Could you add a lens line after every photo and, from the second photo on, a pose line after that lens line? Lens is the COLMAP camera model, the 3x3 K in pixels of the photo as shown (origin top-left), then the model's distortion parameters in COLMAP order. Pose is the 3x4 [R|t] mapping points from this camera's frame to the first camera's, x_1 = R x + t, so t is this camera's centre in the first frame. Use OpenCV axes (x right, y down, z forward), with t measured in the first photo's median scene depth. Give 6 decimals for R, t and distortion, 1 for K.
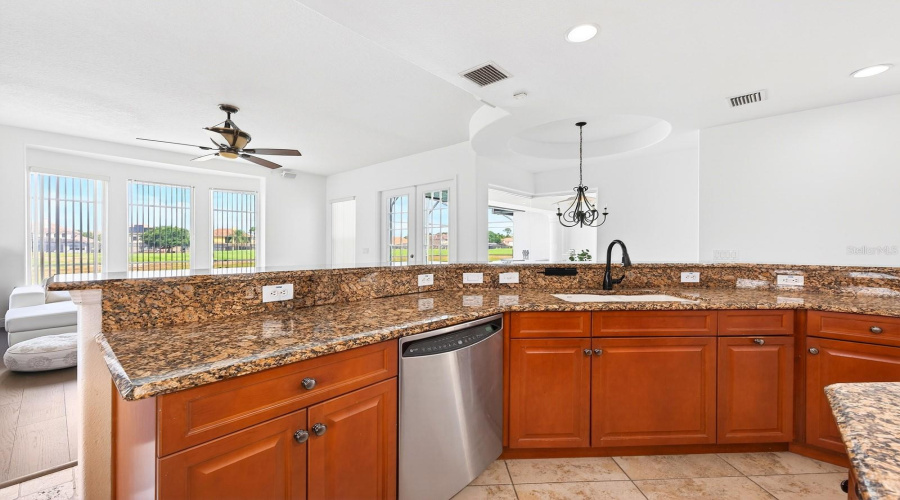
lens RADIAL K [[352.7, 0, 450.8], [0, 352.7, 245.5], [0, 0, 1]] dist [0.002187, 0.000282]
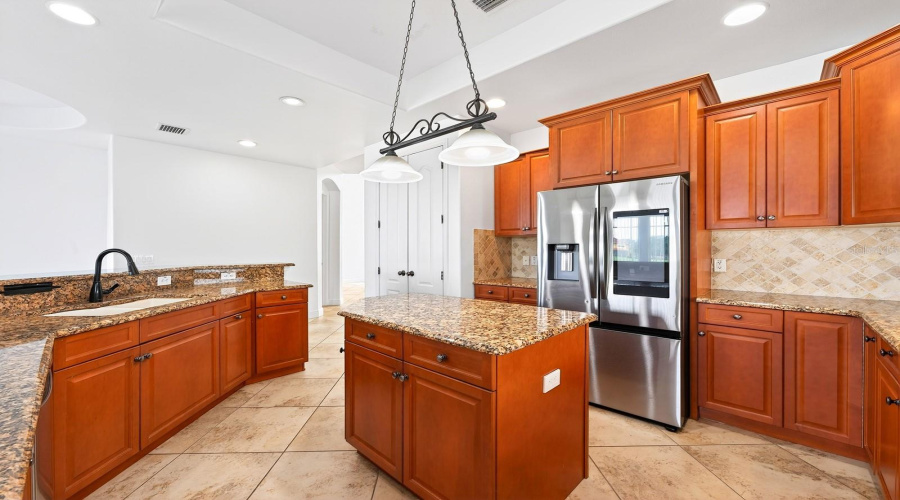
lens RADIAL K [[350.2, 0, 446.8], [0, 350.2, 248.3], [0, 0, 1]] dist [-0.003841, 0.000017]
pose [[0.027003, 0.001597, 0.999634, -0.475159], [-0.000609, 0.999999, -0.001581, -0.015112], [-0.999635, -0.000566, 0.027004, 0.062421]]
